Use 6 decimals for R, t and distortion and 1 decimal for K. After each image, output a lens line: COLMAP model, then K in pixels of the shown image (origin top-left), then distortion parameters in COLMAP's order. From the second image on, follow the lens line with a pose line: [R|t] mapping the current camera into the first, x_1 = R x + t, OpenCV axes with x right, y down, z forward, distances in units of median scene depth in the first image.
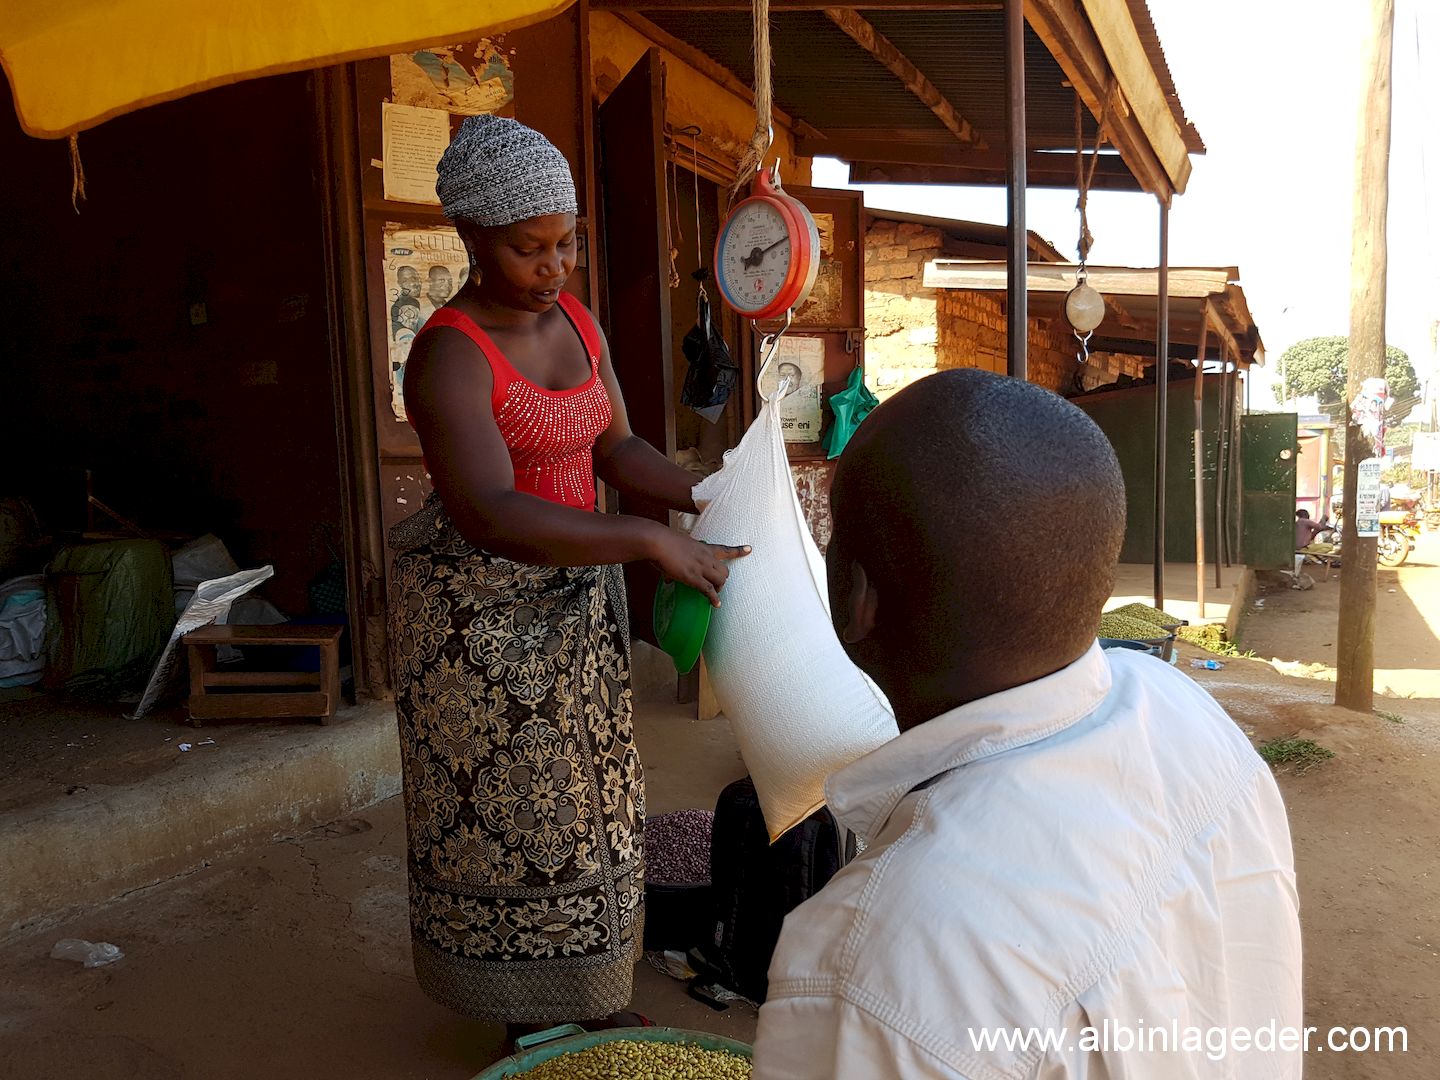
lens RADIAL K [[1113.1, 0, 717.4], [0, 1113.1, 597.9], [0, 0, 1]] dist [0.046652, -0.085685]
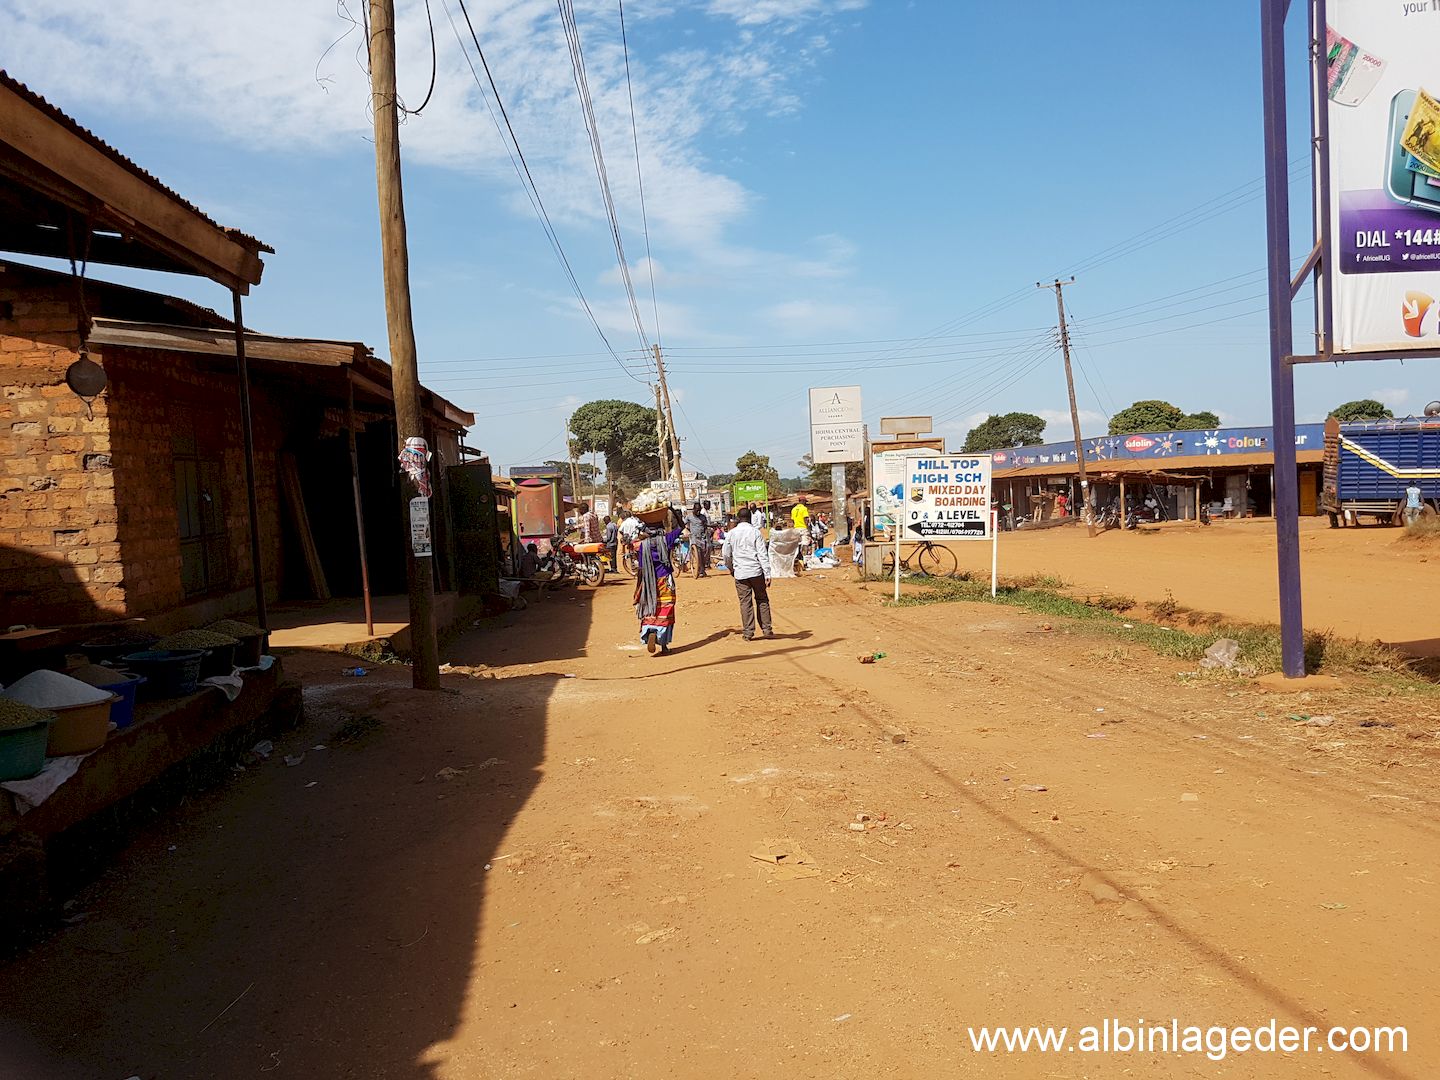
lens RADIAL K [[1107.4, 0, 719.9], [0, 1107.4, 559.7], [0, 0, 1]] dist [0.288506, -0.426287]
pose [[0.858574, -0.046412, 0.510584, 0.311089], [0.087036, 0.994633, -0.055945, 0.083770], [-0.505248, 0.092472, 0.858006, -0.490876]]
